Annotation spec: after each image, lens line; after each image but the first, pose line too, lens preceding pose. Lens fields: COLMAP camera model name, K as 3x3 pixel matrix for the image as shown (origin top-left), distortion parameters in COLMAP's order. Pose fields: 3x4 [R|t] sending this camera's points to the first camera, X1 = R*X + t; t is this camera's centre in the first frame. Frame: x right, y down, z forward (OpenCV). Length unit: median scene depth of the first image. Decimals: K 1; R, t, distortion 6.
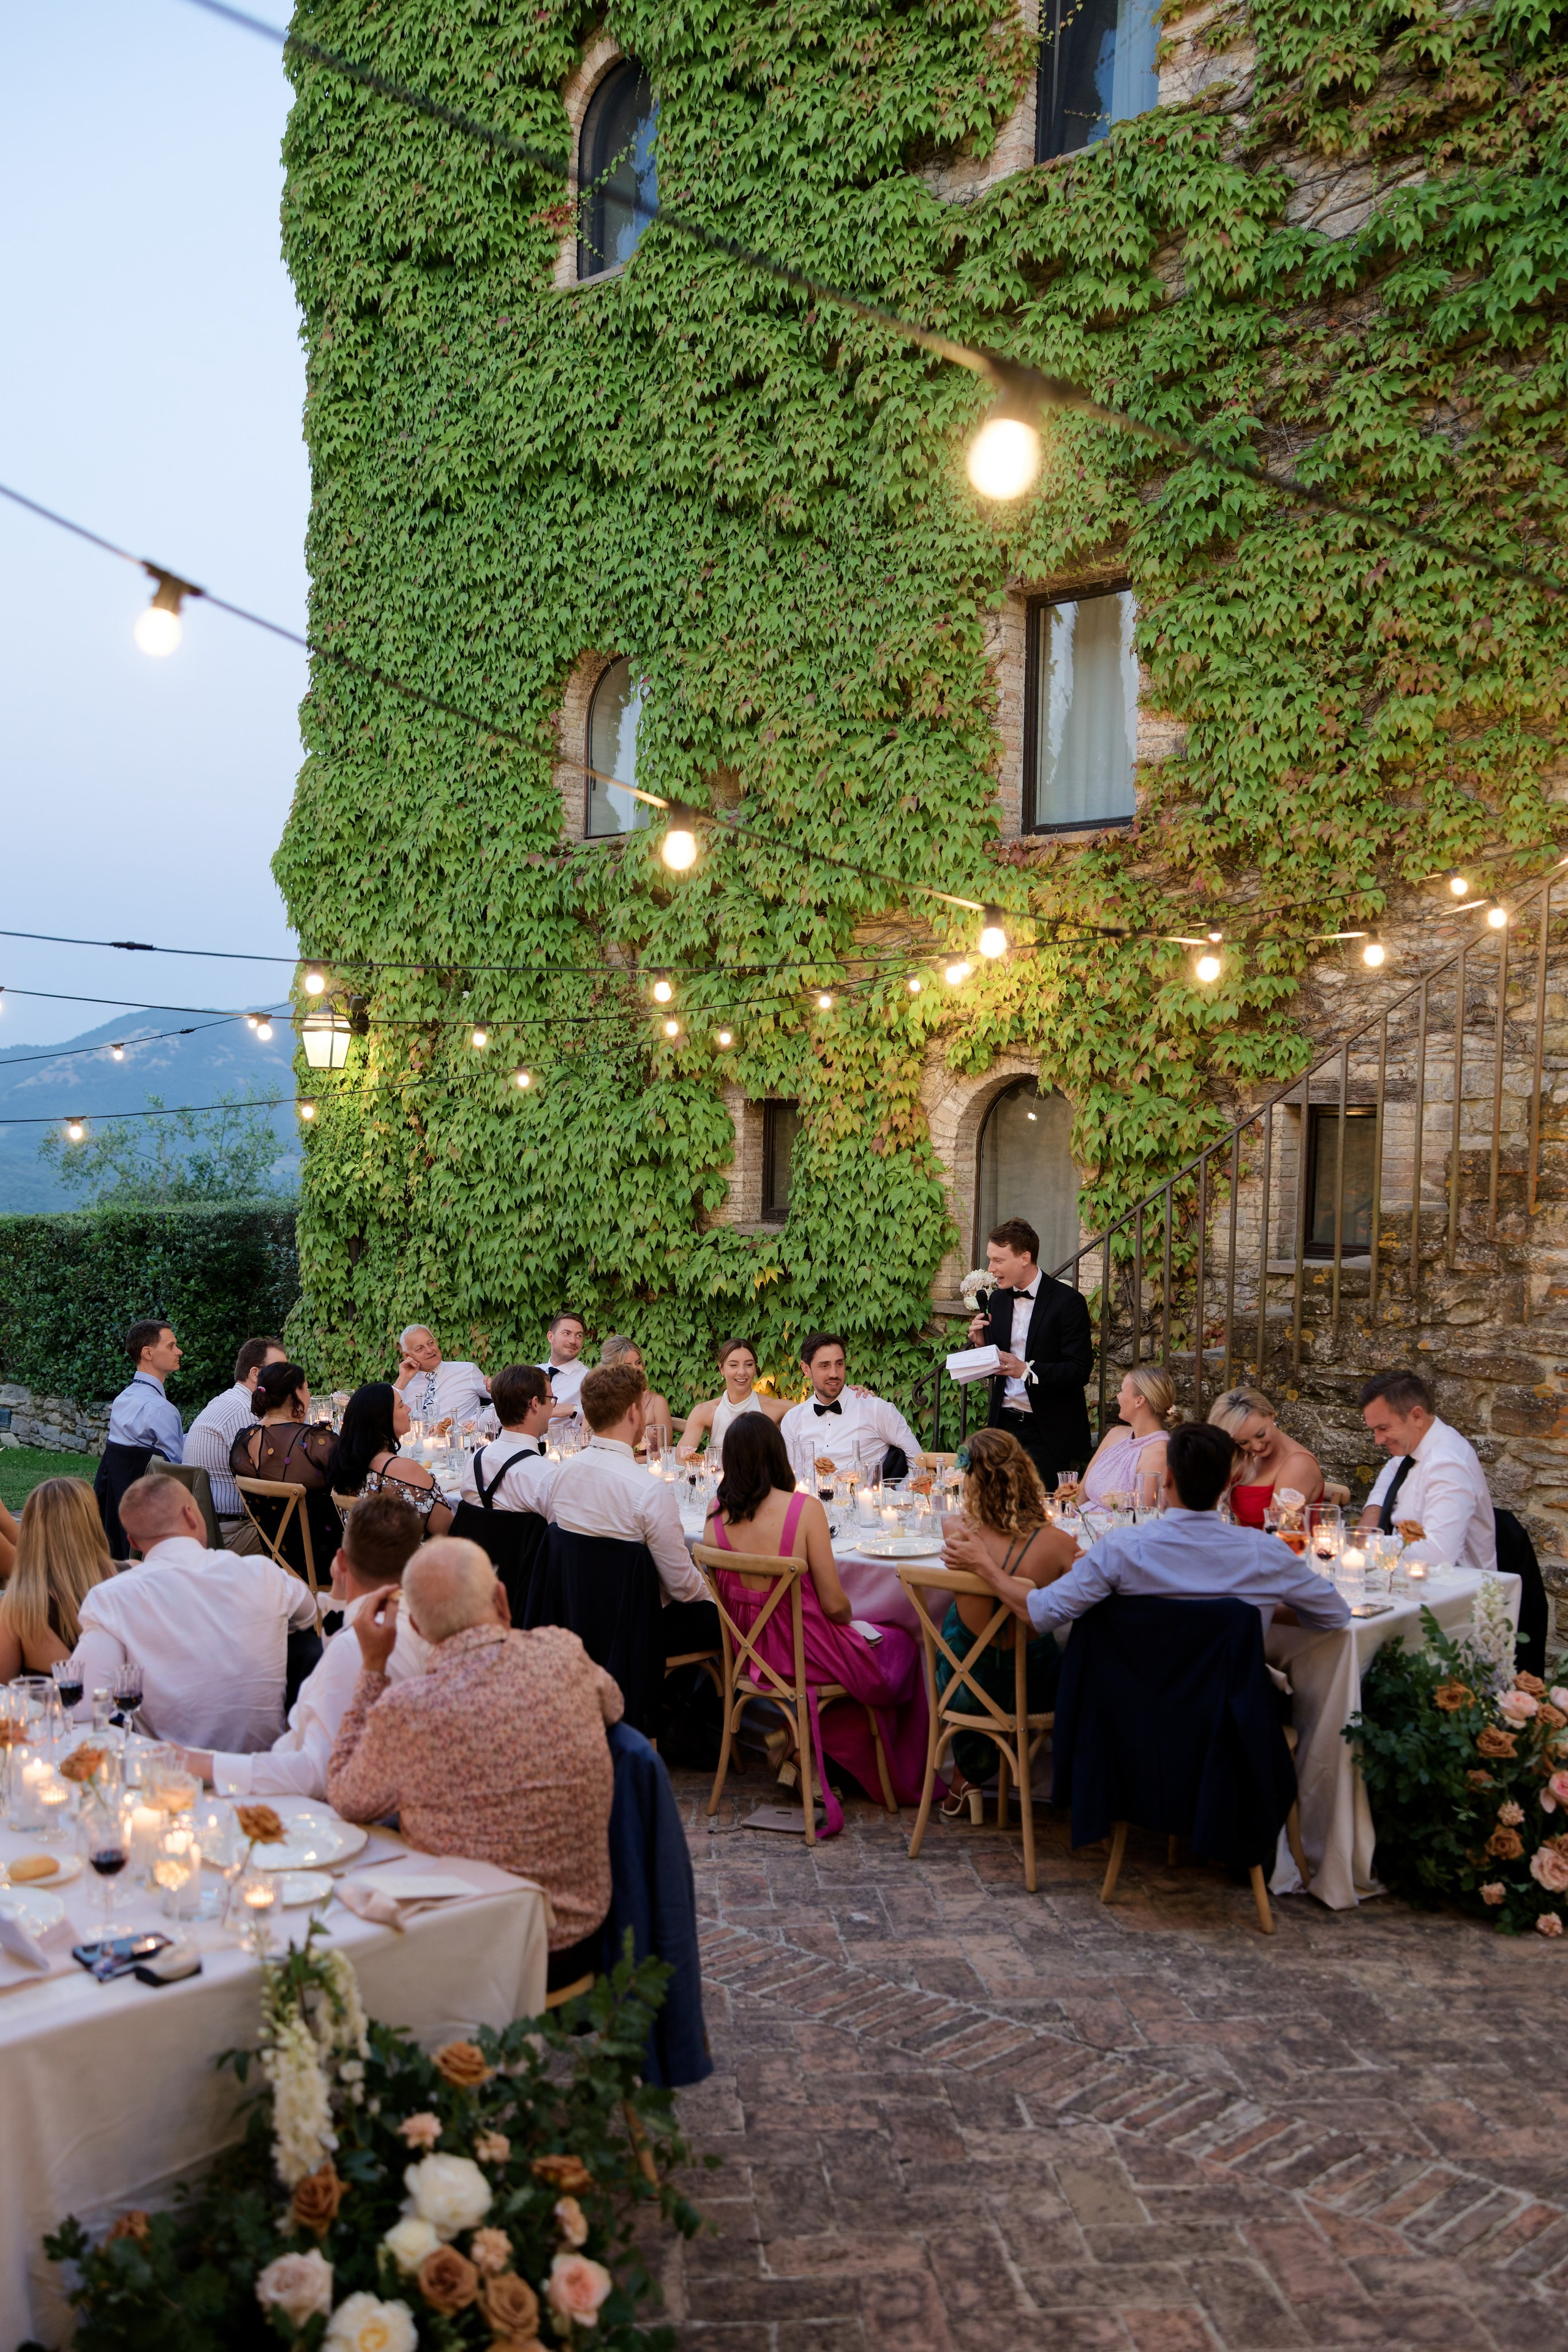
lens RADIAL K [[2066.0, 0, 699.6], [0, 2066.0, 1281.7], [0, 0, 1]] dist [0.006151, 0.012041]
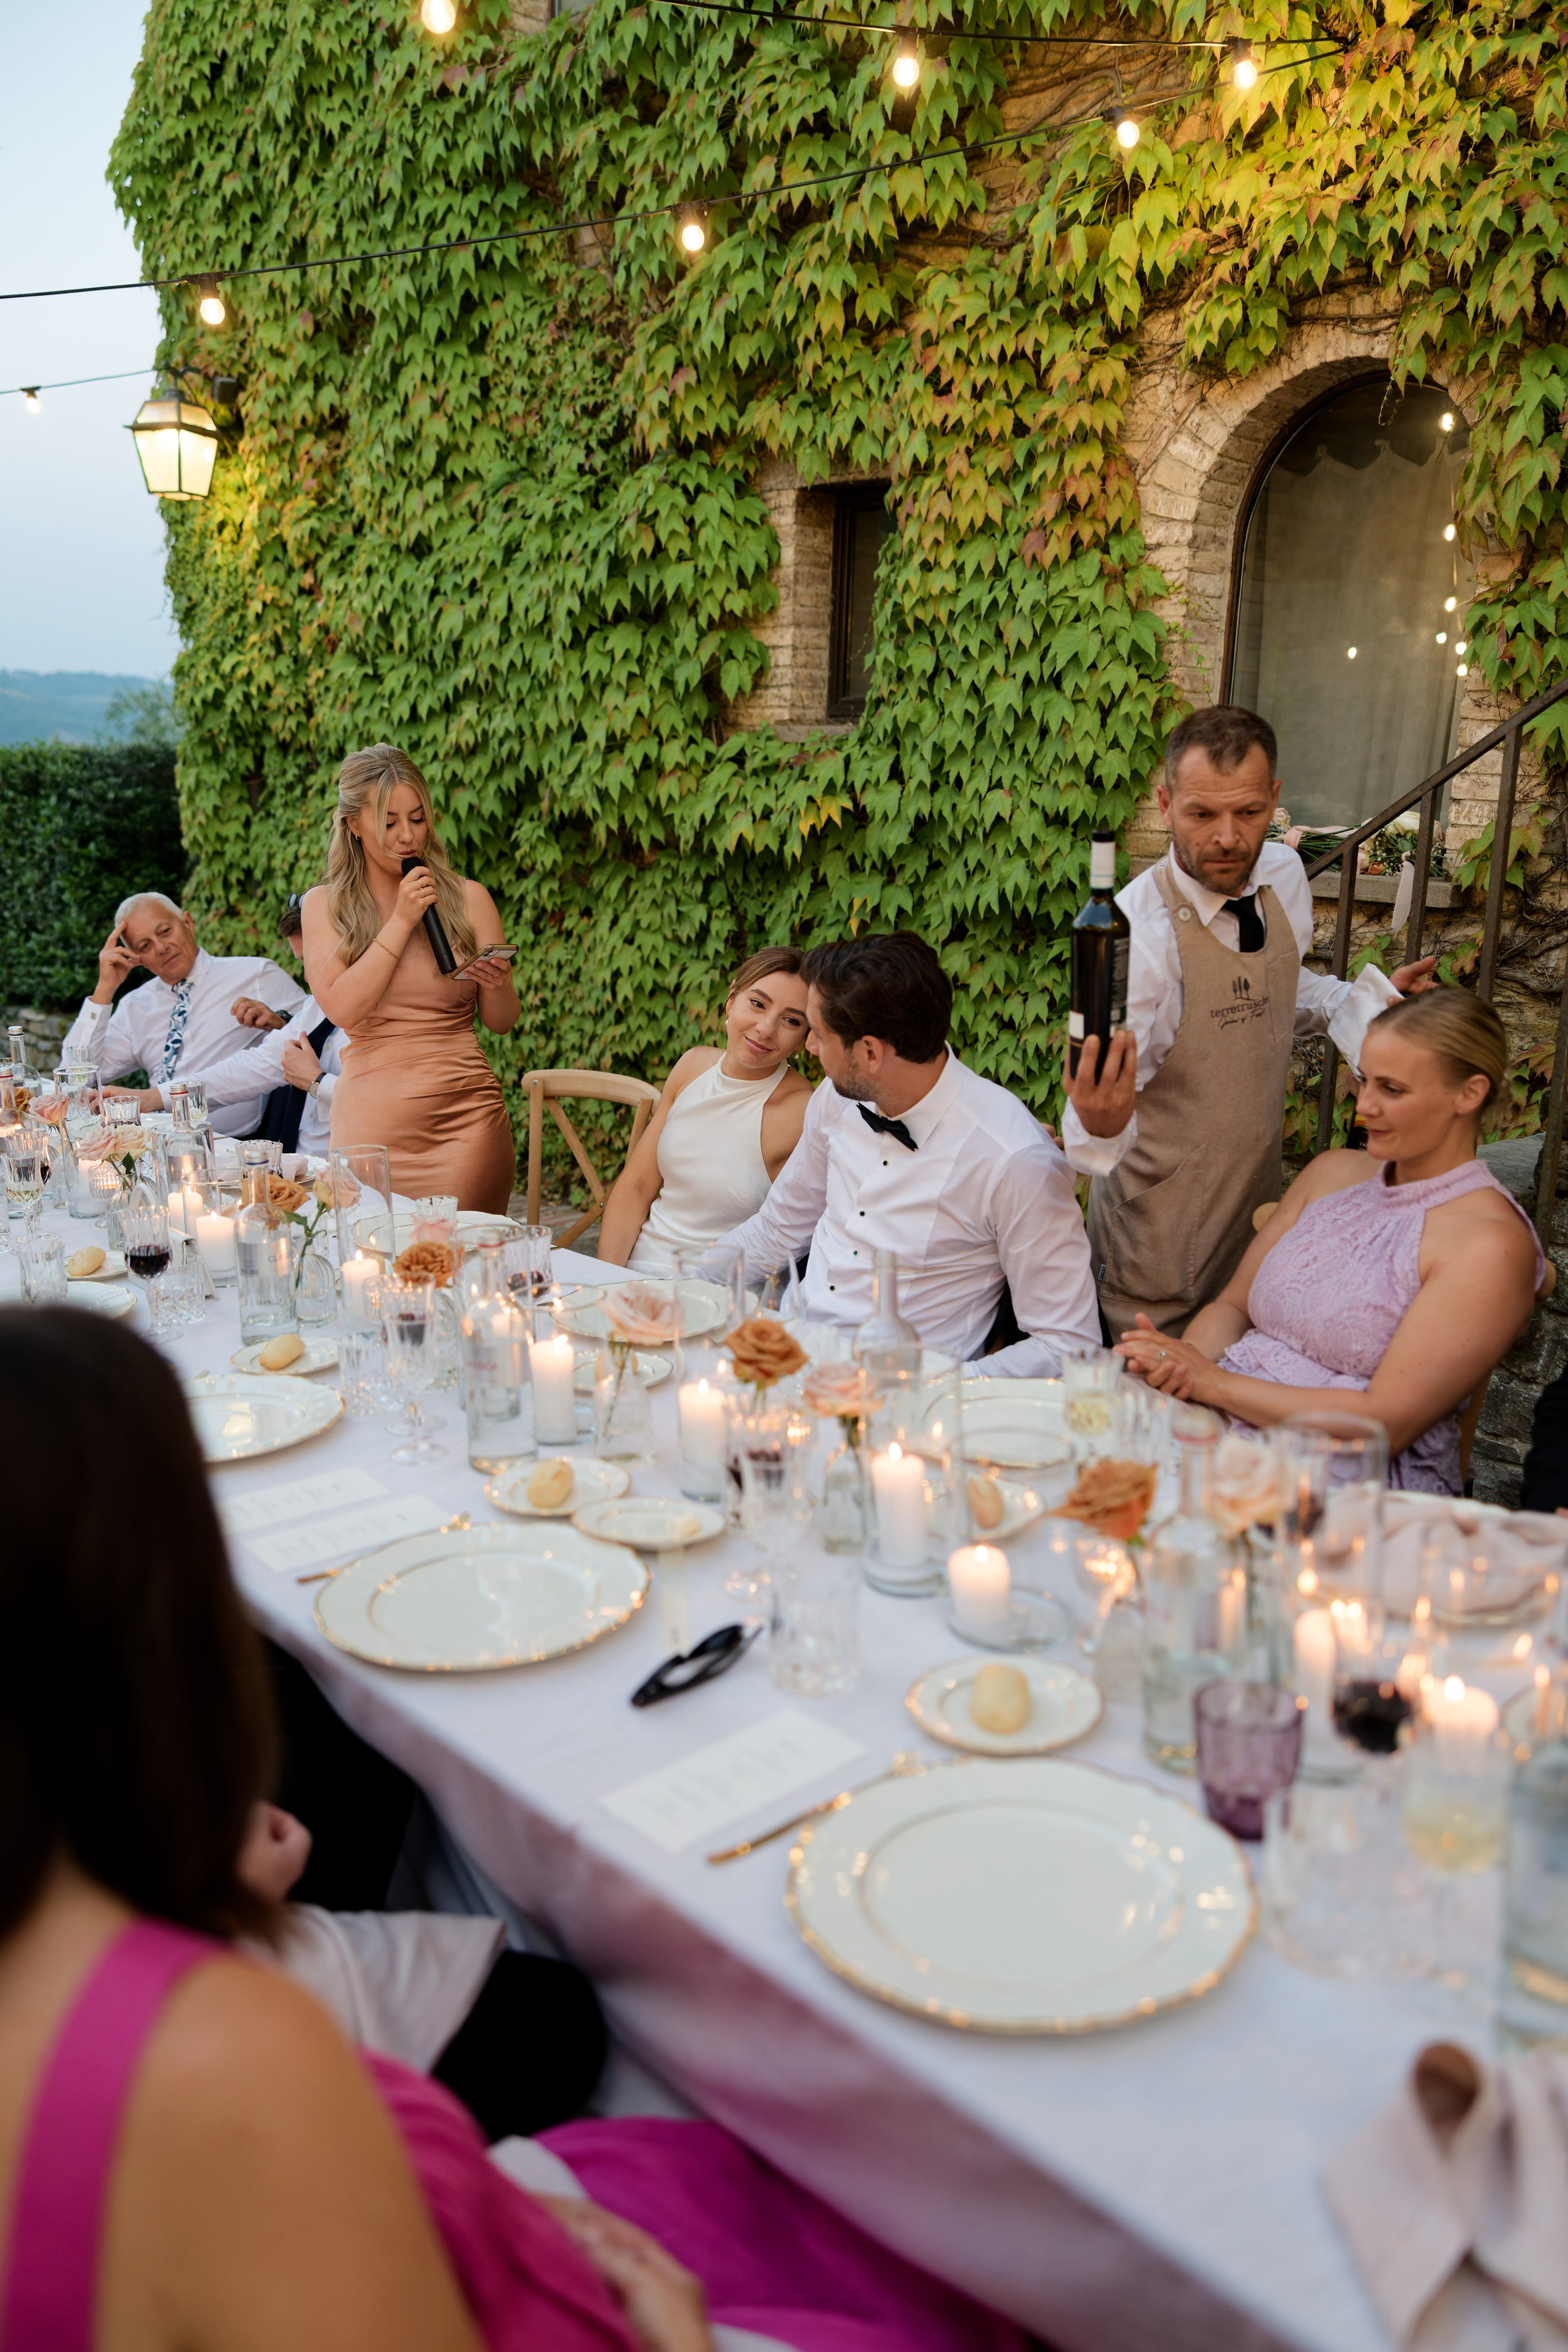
lens RADIAL K [[1822.2, 0, 767.8], [0, 1822.2, 1178.4], [0, 0, 1]] dist [0.015836, 0.000915]
pose [[0.997558, 0.025002, -0.065216, 0.051947], [-0.014651, 0.987867, 0.154607, 0.018122], [0.068290, -0.153274, 0.985821, 0.510144]]
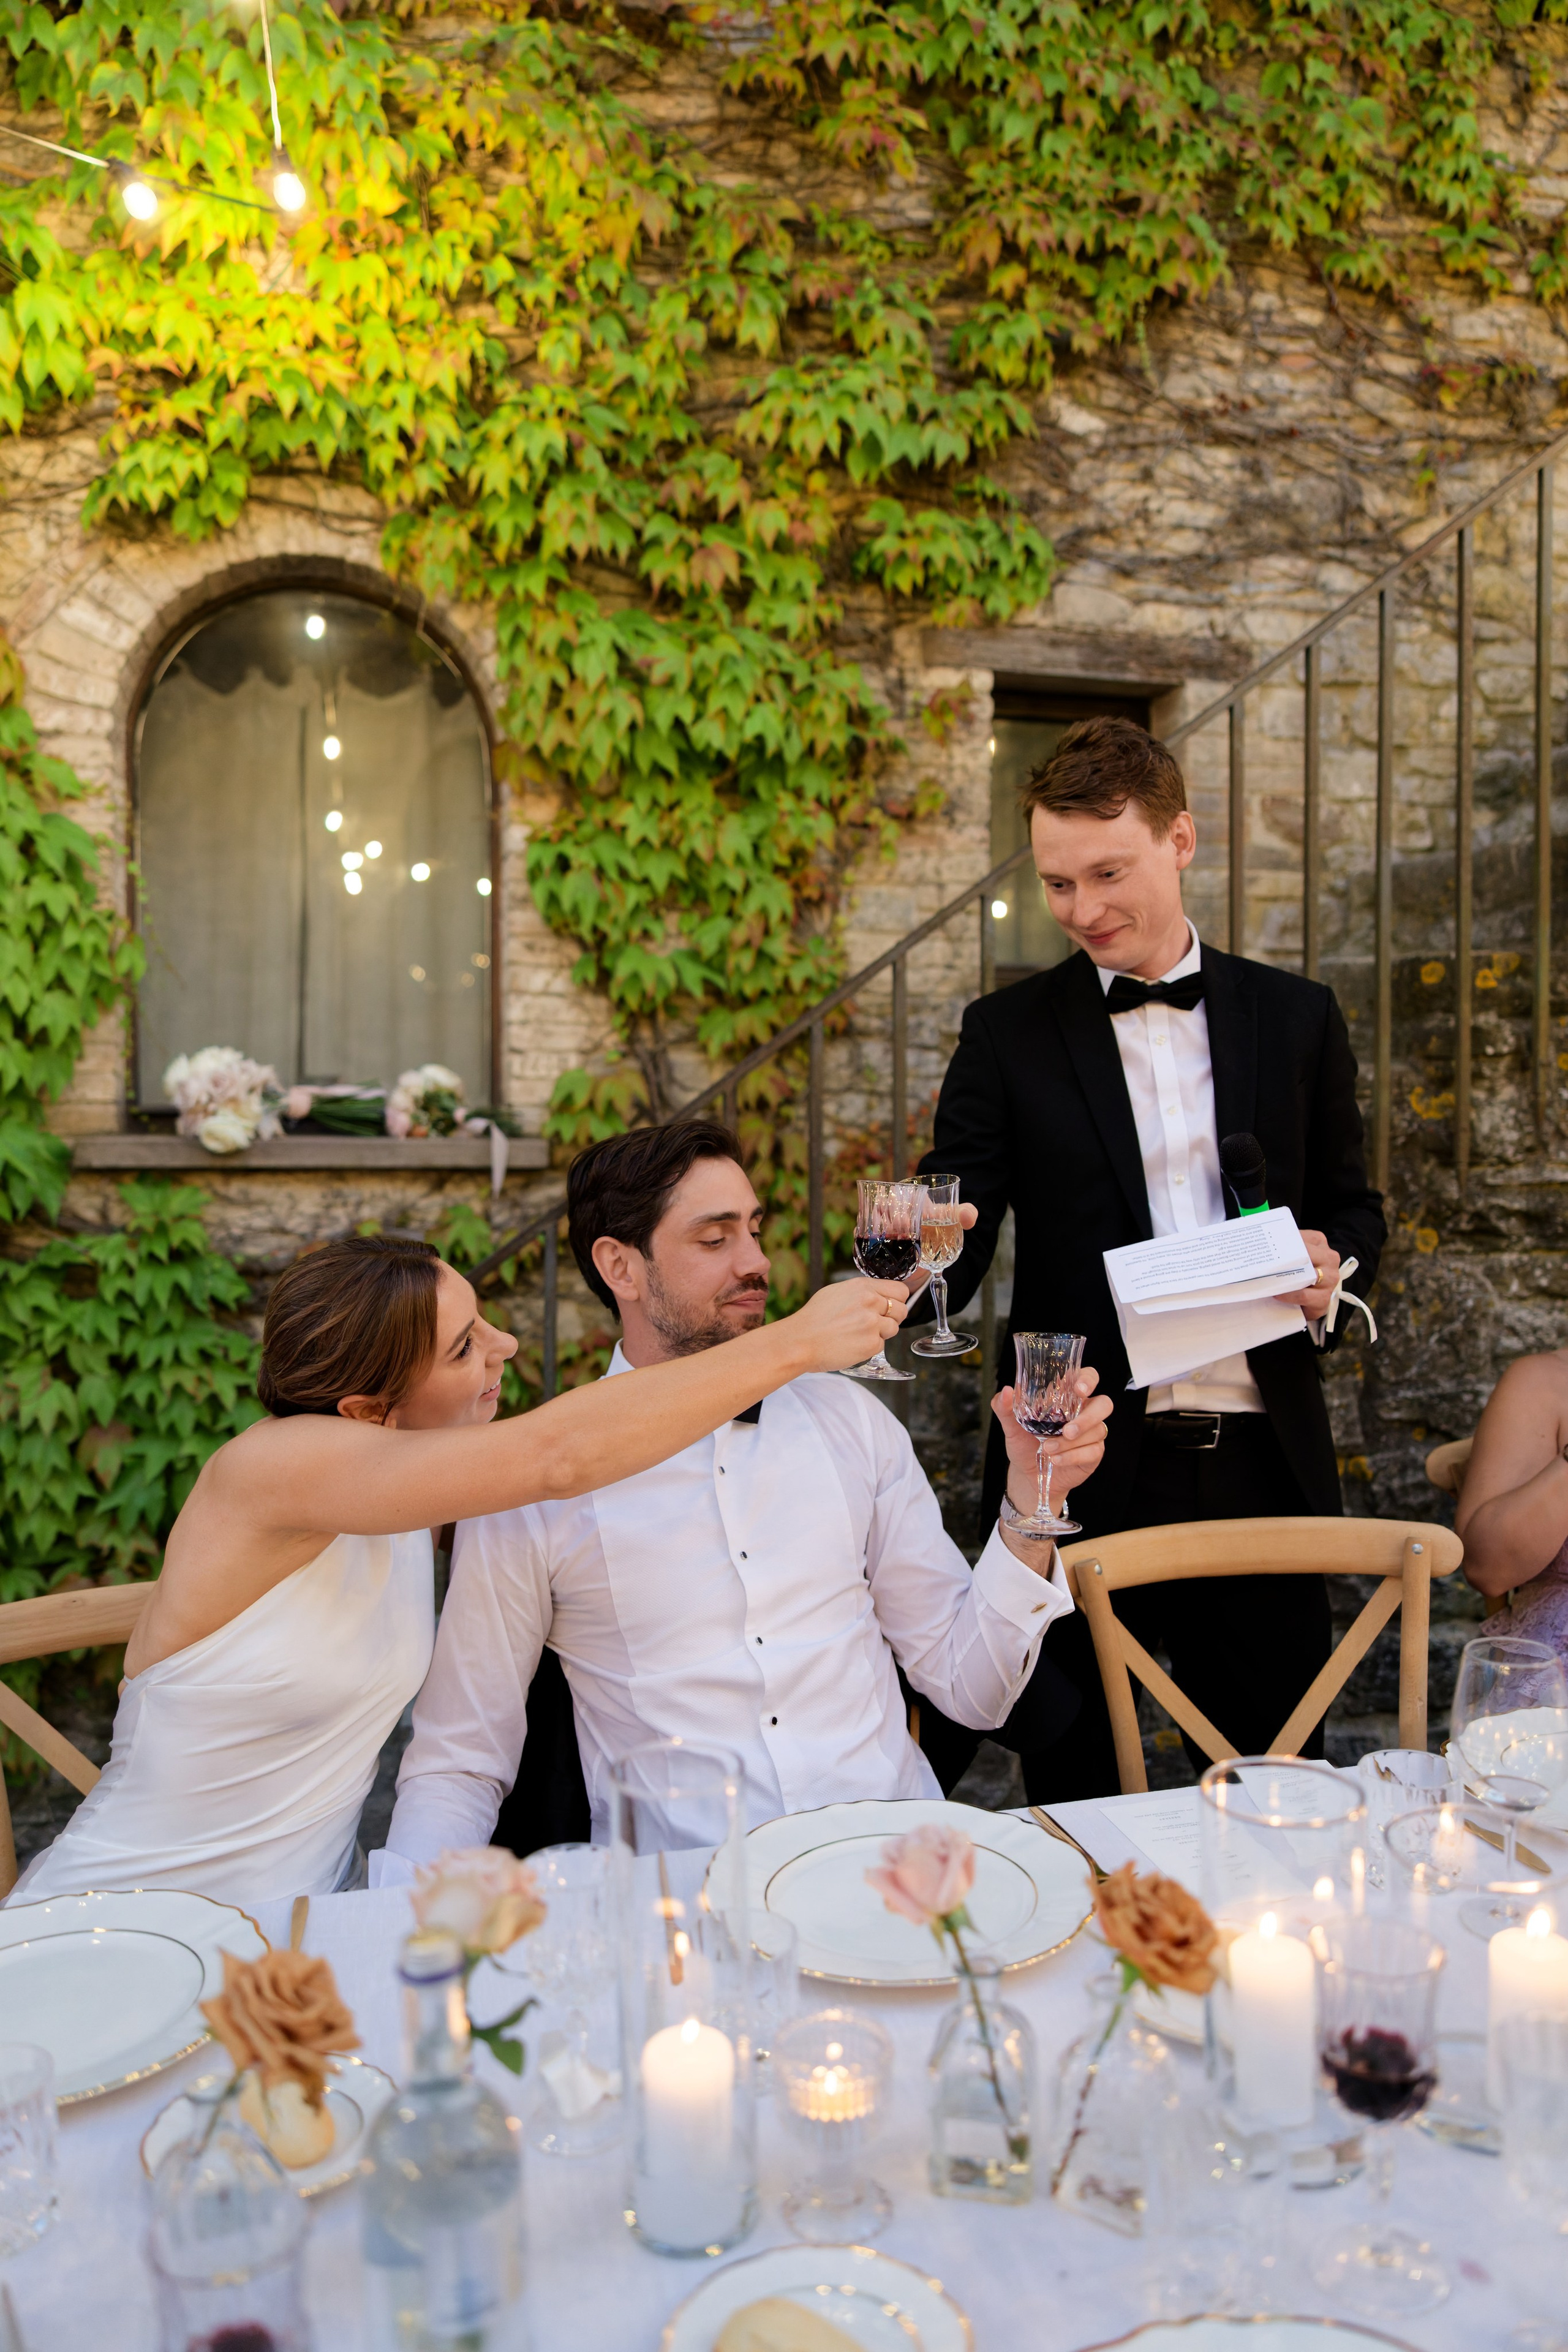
lens RADIAL K [[1822.2, 0, 773.0], [0, 1822.2, 1177.0], [0, 0, 1]] dist [0.015836, 0.000915]
pose [[0.535610, -0.047693, 0.843118, -0.094159], [0.068264, 0.997582, 0.013064, 0.019642], [-0.841702, 0.050557, 0.537570, 0.679240]]
